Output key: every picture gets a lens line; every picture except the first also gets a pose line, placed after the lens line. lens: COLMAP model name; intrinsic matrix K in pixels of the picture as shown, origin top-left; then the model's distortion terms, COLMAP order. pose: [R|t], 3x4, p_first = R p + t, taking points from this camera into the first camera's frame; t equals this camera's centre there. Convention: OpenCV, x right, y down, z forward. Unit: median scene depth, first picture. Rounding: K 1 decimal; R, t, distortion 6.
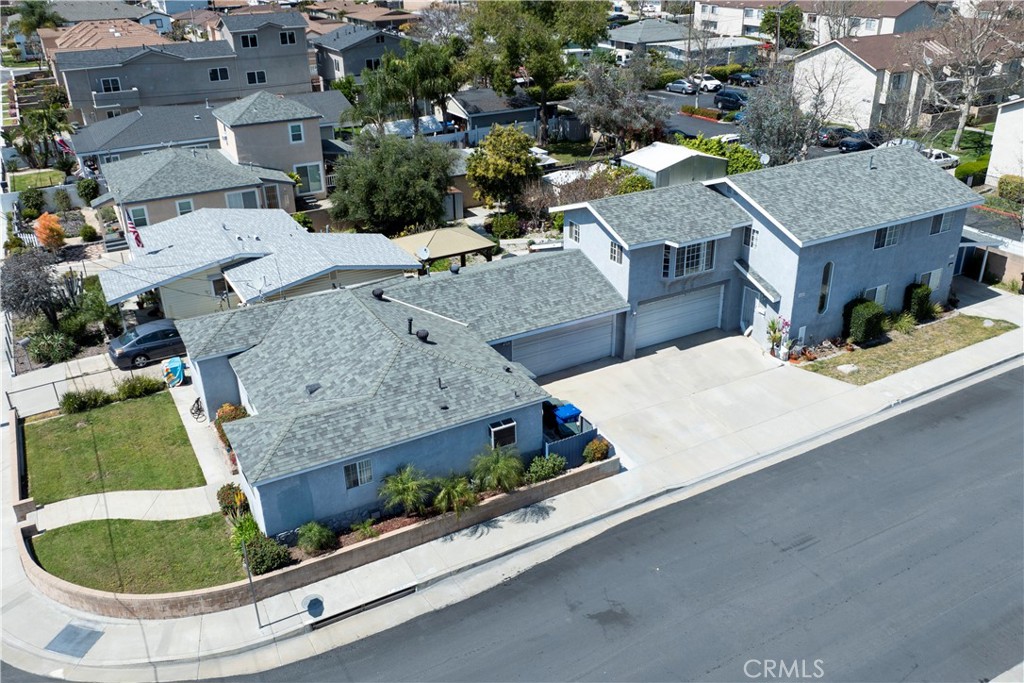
lens RADIAL K [[853.7, 0, 512.0], [0, 853.7, 341.5], [0, 0, 1]] dist [-0.016263, -0.015520]
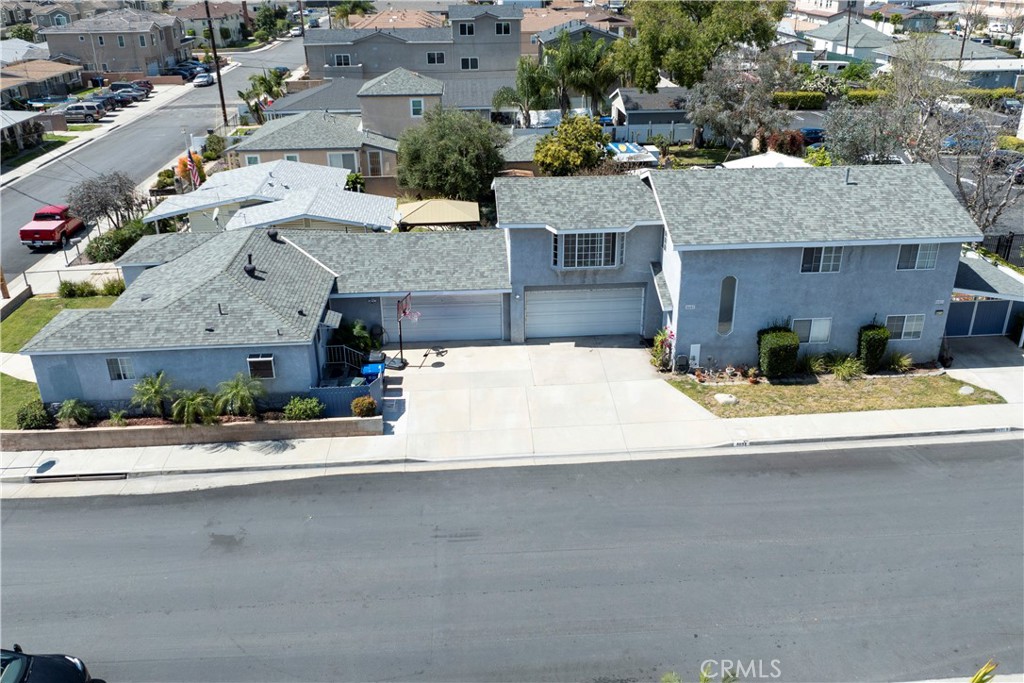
lens RADIAL K [[853.7, 0, 512.0], [0, 853.7, 341.5], [0, 0, 1]] dist [-0.016263, -0.015520]
pose [[0.905467, 0.184267, -0.382328, 0.515349], [-0.189359, 0.981599, 0.024634, -0.005892], [0.379832, 0.050092, 0.923698, 0.101944]]
